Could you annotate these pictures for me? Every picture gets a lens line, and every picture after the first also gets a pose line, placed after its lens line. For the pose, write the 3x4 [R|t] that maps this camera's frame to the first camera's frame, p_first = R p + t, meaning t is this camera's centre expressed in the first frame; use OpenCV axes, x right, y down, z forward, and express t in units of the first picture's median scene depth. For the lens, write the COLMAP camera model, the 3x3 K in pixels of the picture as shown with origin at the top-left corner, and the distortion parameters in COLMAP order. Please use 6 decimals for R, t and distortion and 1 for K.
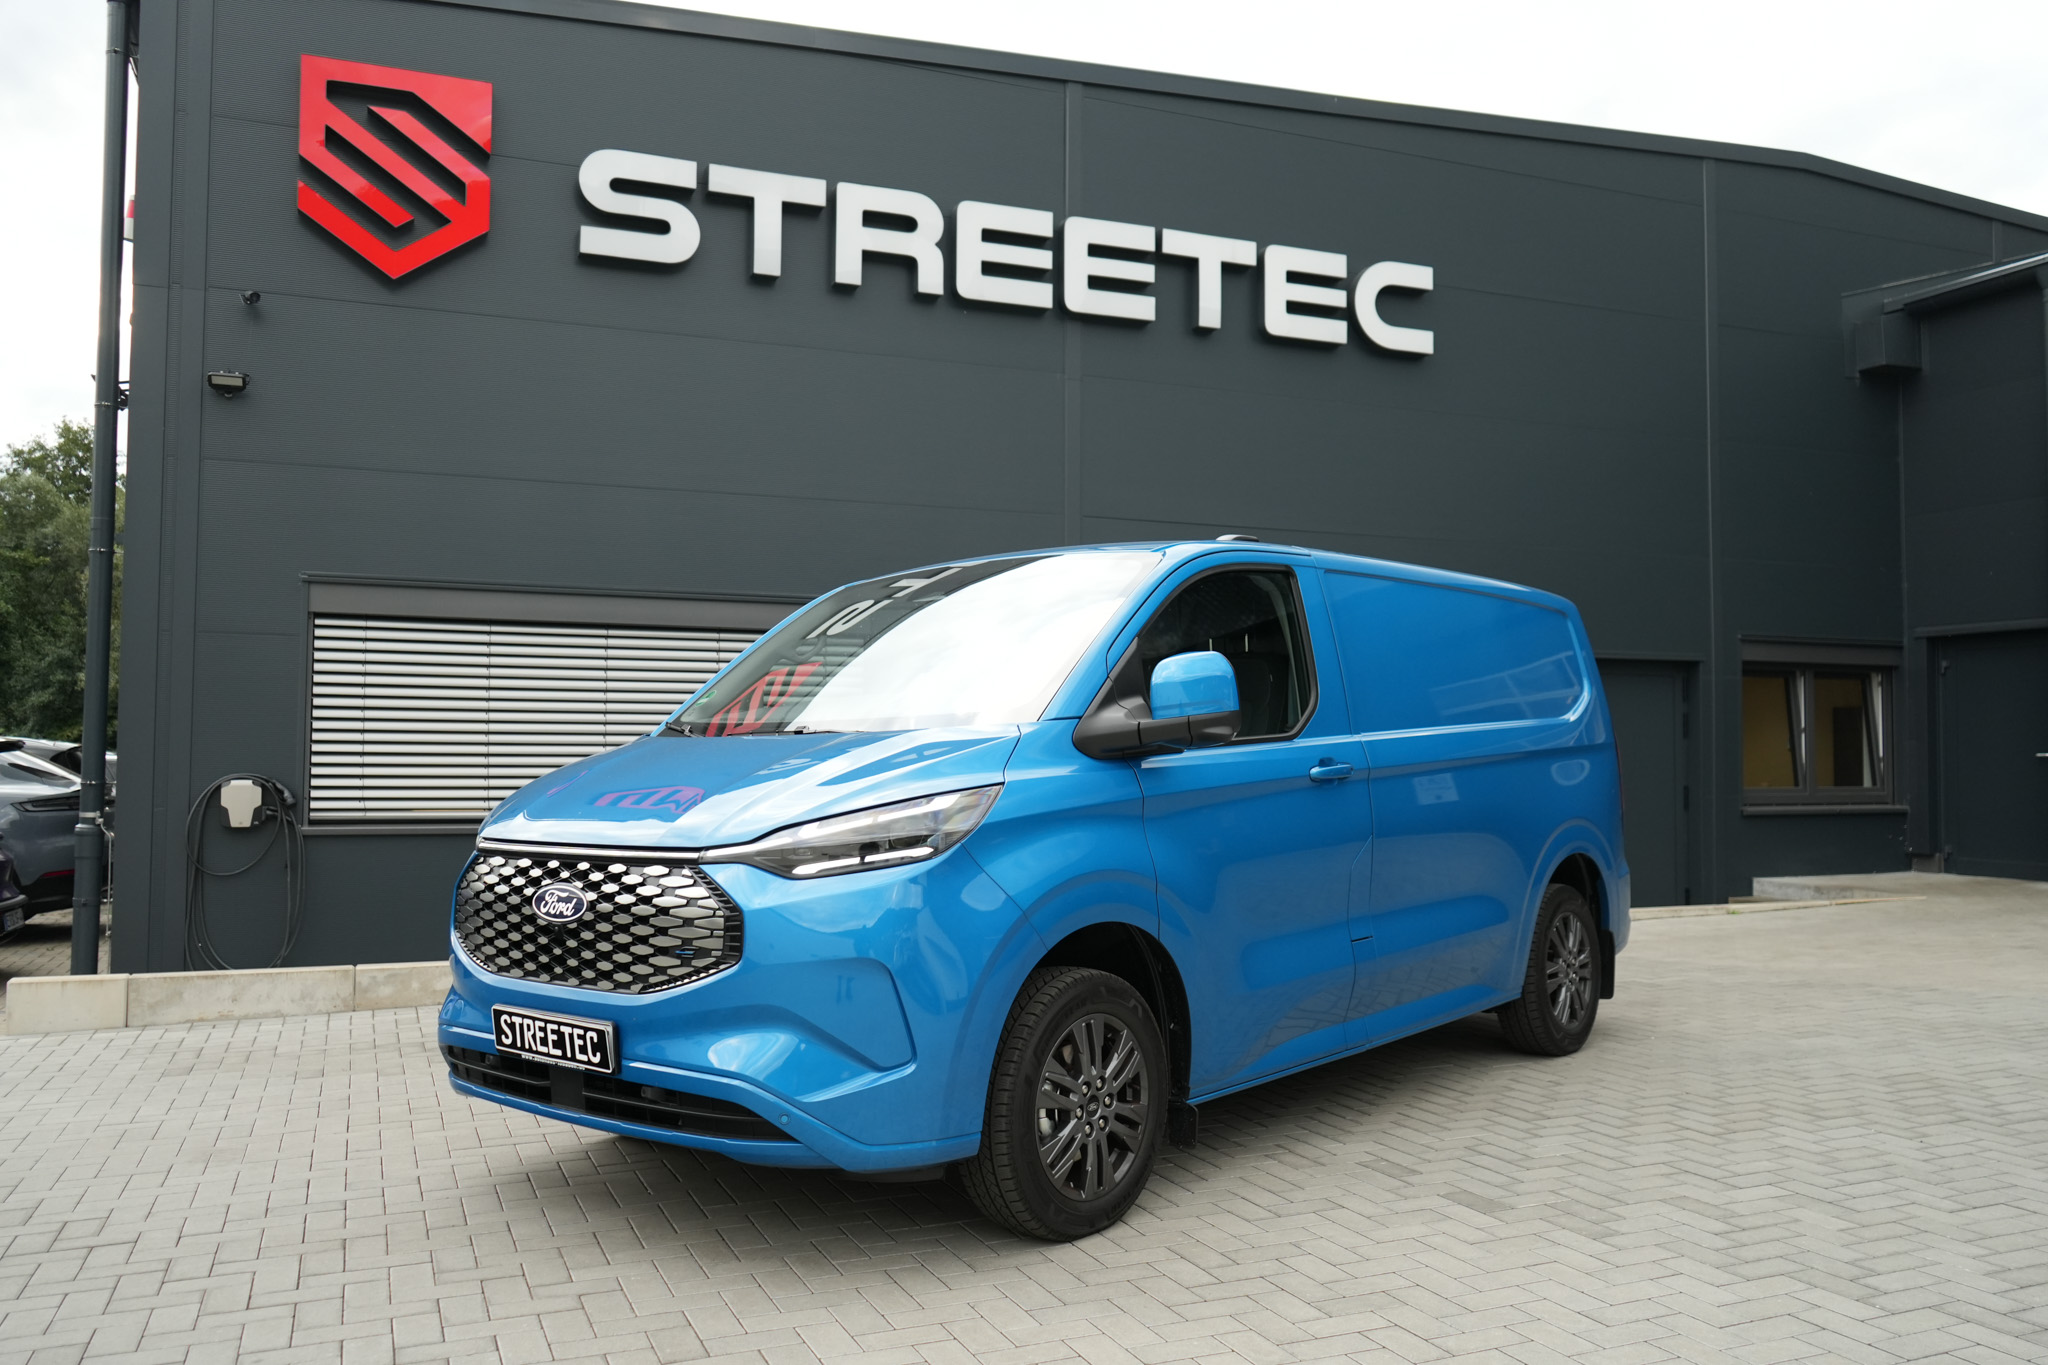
lens RADIAL K [[1595.5, 0, 1006.0], [0, 1595.5, 678.2], [0, 0, 1]] dist [-0.029502, 0.029673]
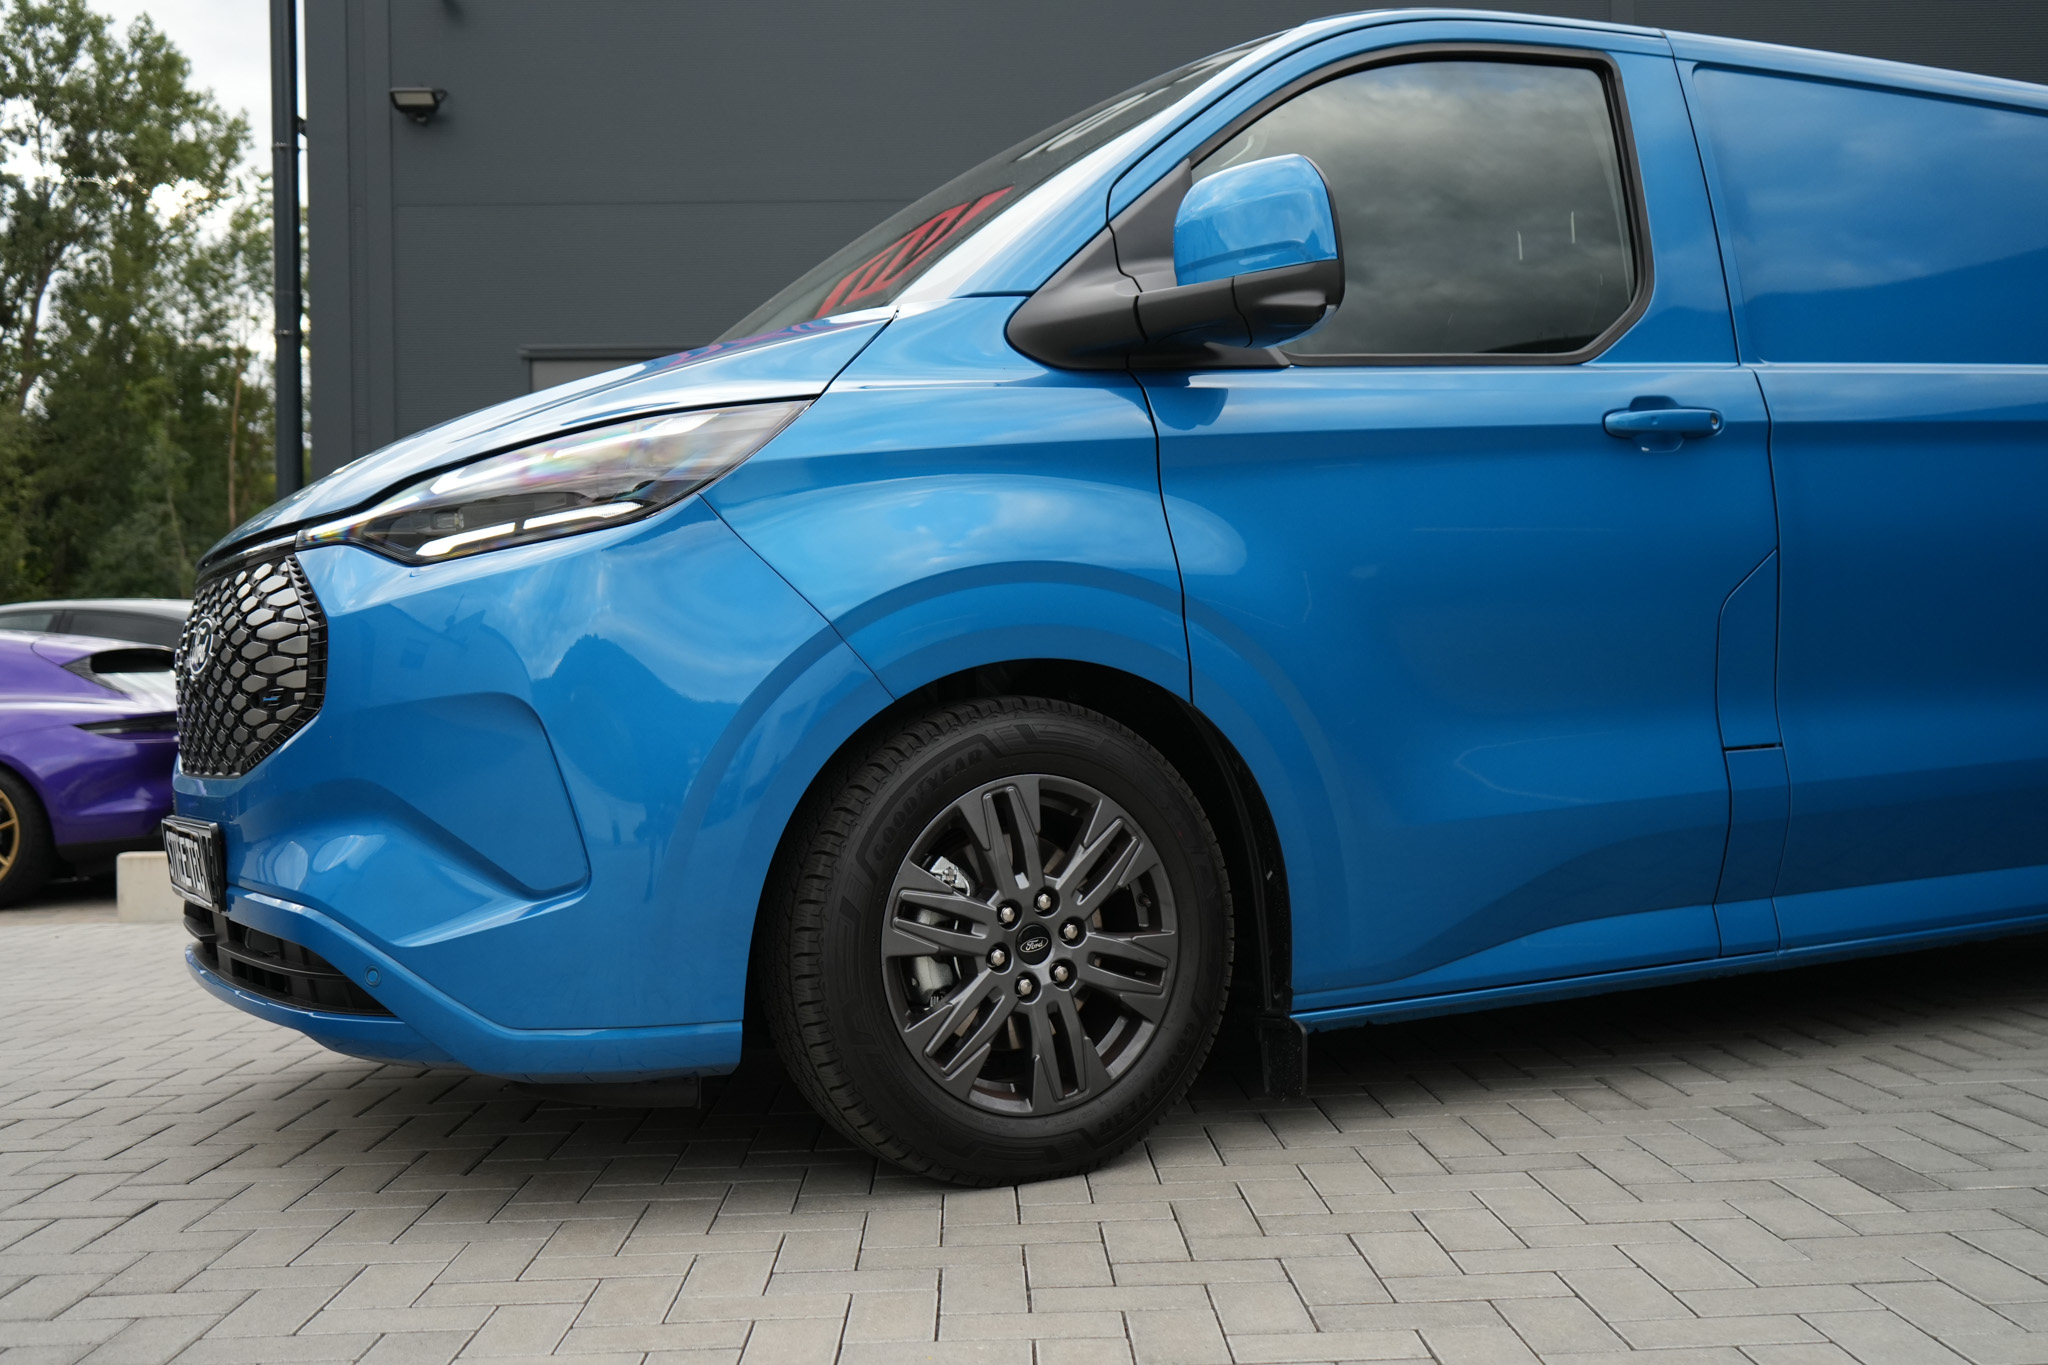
lens RADIAL K [[2103.9, 0, 1029.7], [0, 2103.9, 687.2], [0, 0, 1]] dist [-0.008053, 0.000000]
pose [[0.933482, -0.019145, -0.358112, 0.131710], [0.037393, 0.998327, 0.044100, 0.057024], [0.356668, -0.054558, 0.932637, 0.135004]]
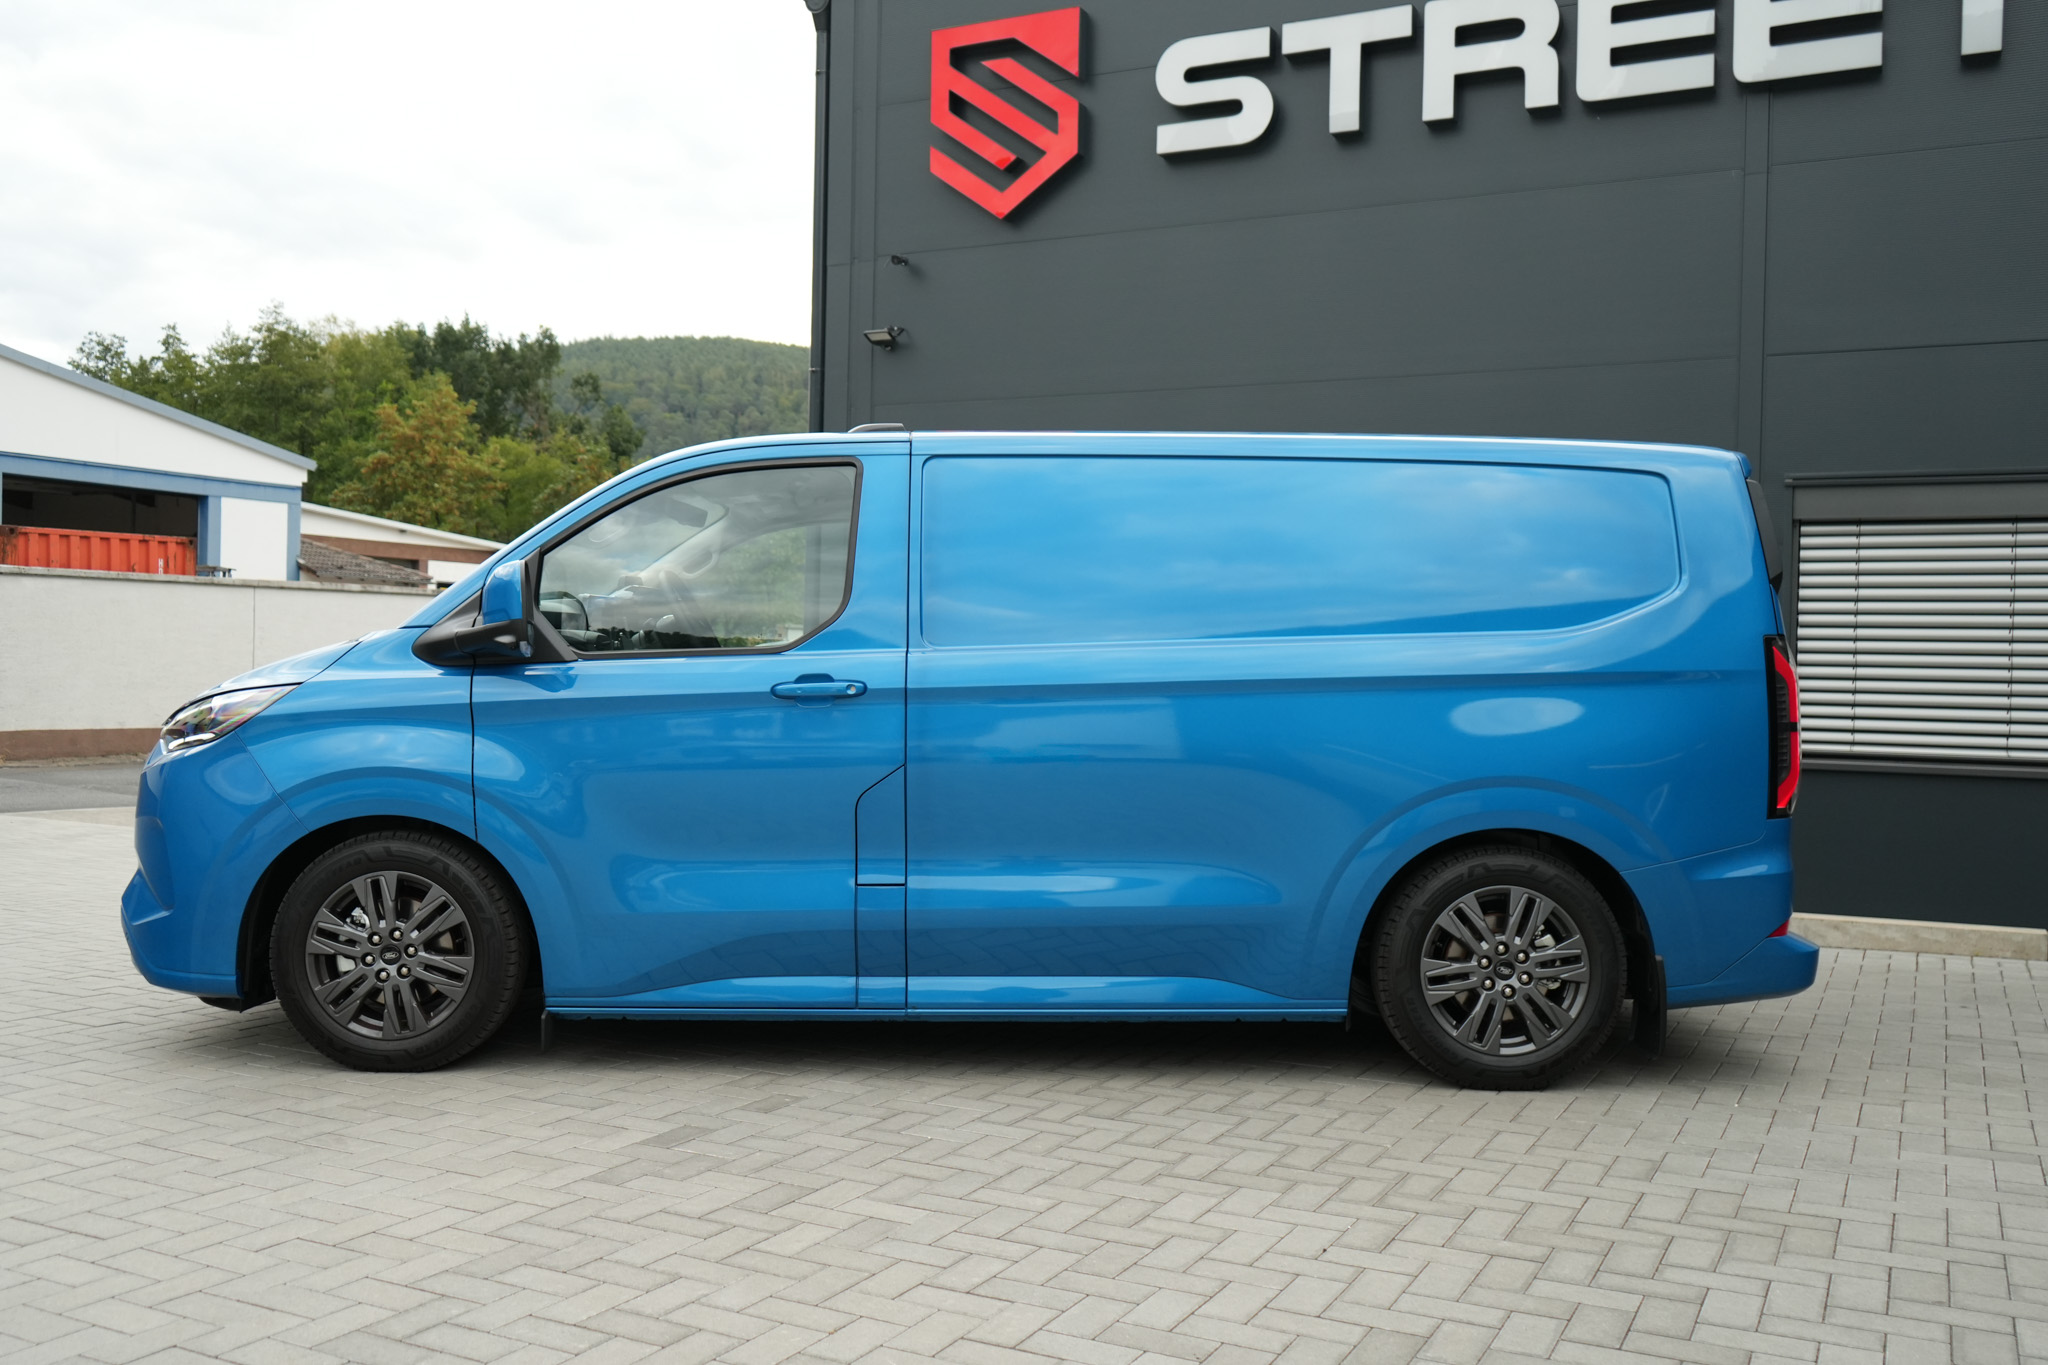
lens RADIAL K [[1740.0, 0, 1020.3], [0, 1740.0, 683.2], [0, 0, 1]] dist [-0.005487, 0.013971]
pose [[0.648419, 0.021589, -0.760977, 0.508789], [0.018679, 0.998846, 0.044254, 0.011041], [0.761054, -0.042910, 0.647268, 0.222475]]
